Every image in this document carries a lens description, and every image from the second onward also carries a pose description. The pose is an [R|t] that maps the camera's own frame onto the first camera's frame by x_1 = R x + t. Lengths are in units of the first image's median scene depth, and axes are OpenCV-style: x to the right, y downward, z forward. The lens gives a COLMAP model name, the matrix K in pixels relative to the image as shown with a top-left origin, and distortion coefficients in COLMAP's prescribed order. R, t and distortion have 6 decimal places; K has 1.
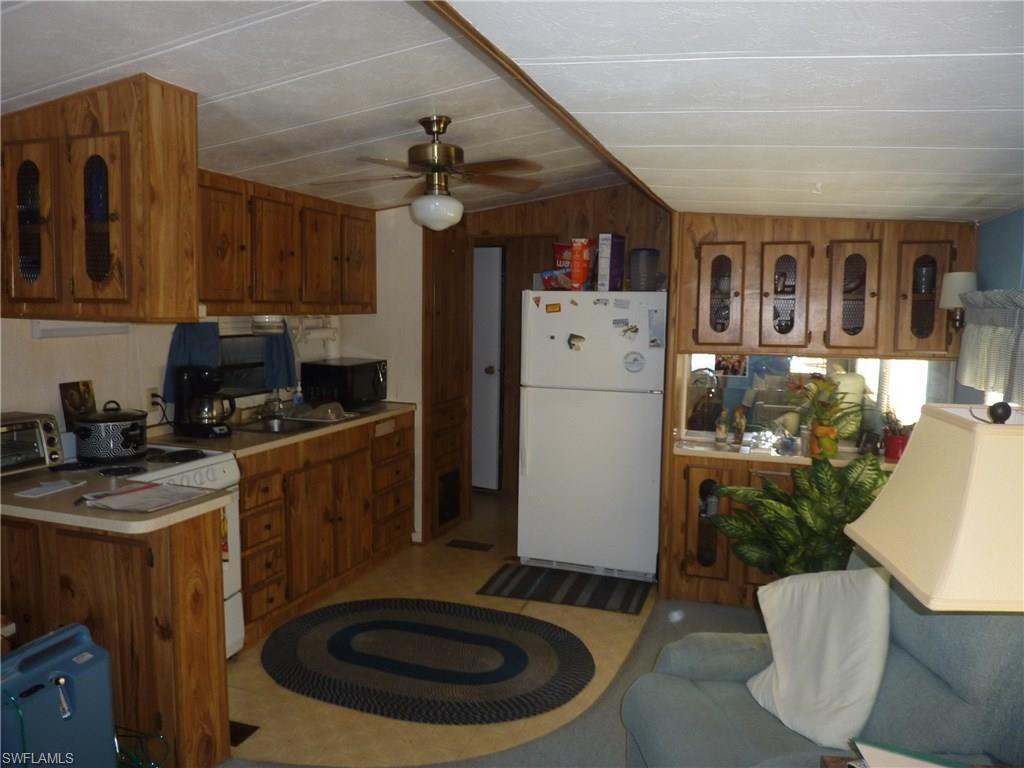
lens RADIAL K [[764.4, 0, 512.0], [0, 764.4, 384.0], [0, 0, 1]] dist [-0.000898, -0.050451]
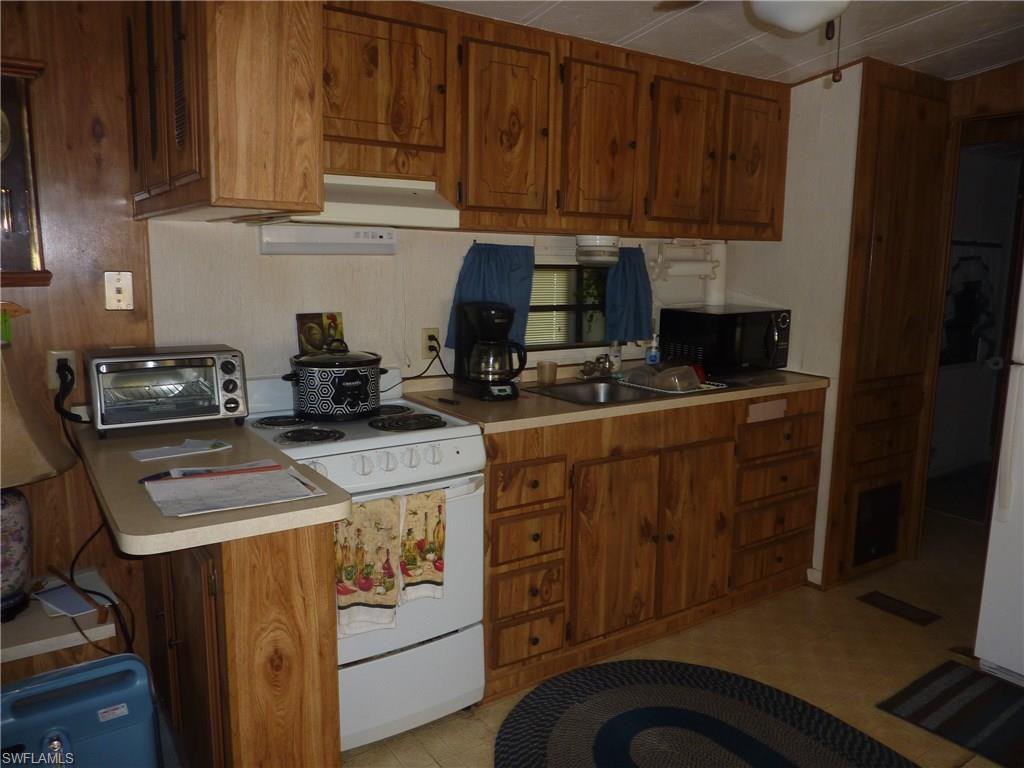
lens RADIAL K [[764.4, 0, 512.0], [0, 764.4, 384.0], [0, 0, 1]] dist [-0.000898, -0.050451]
pose [[0.805917, 0.091834, -0.584863, 0.047444], [-0.061881, 0.995551, 0.071050, 0.001530], [0.588786, -0.021069, 0.808015, 0.382455]]
